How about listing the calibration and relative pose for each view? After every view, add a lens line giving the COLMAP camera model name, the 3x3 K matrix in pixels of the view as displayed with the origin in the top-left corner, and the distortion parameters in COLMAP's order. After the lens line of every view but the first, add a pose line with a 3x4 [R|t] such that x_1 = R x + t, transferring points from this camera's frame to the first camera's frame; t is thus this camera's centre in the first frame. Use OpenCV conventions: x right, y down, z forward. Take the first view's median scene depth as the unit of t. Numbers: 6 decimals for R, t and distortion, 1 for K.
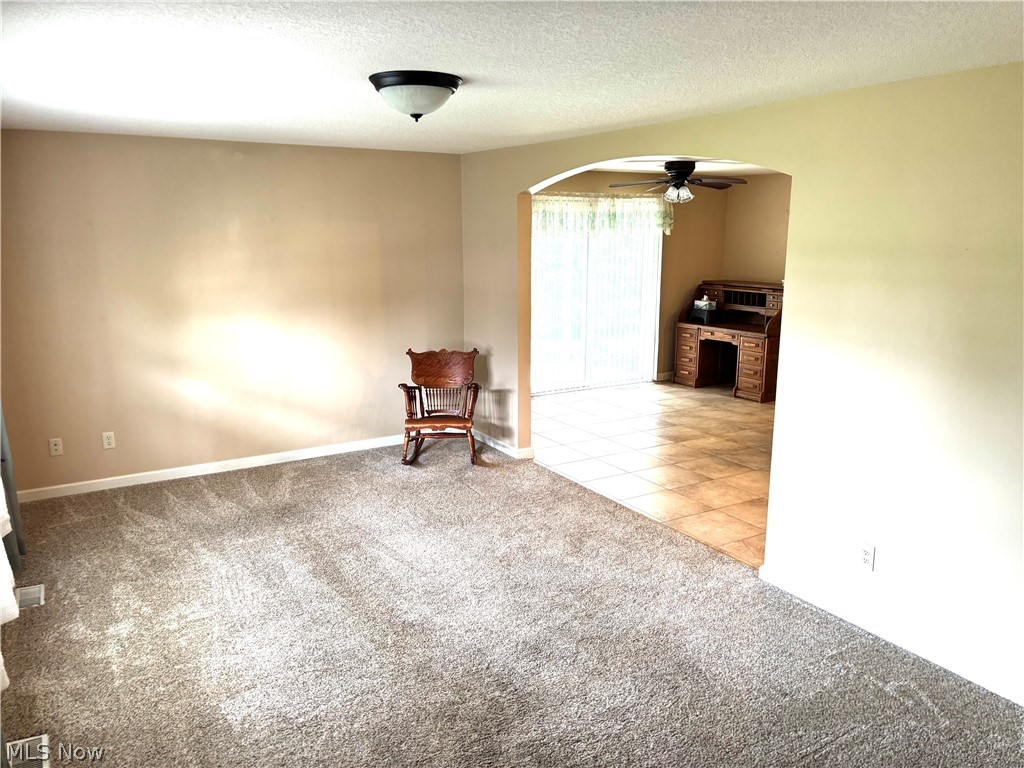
lens RADIAL K [[763.0, 0, 511.0], [0, 763.0, 391.1], [0, 0, 1]] dist [0.043068, -0.047251]
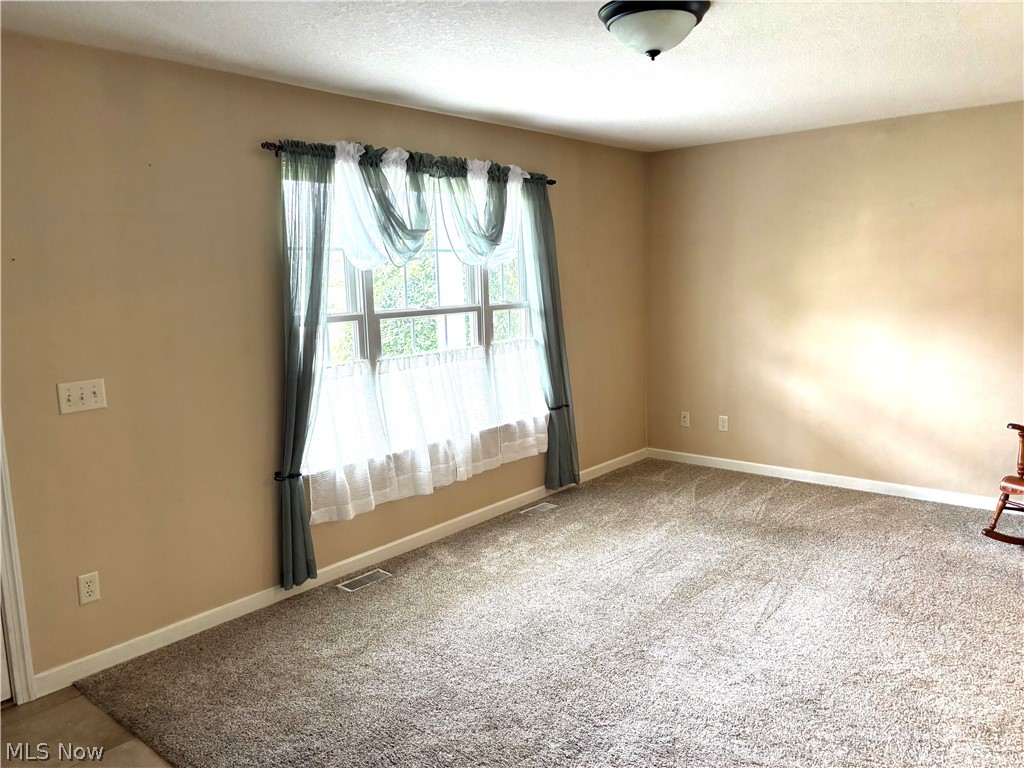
lens RADIAL K [[763.0, 0, 517.8], [0, 763.0, 388.6], [0, 0, 1]] dist [0.043068, -0.047251]
pose [[0.329809, 0.136140, -0.934180, 0.372150], [-0.173311, 0.981461, 0.081843, -0.021931], [0.928003, 0.134911, 0.347289, 0.342978]]
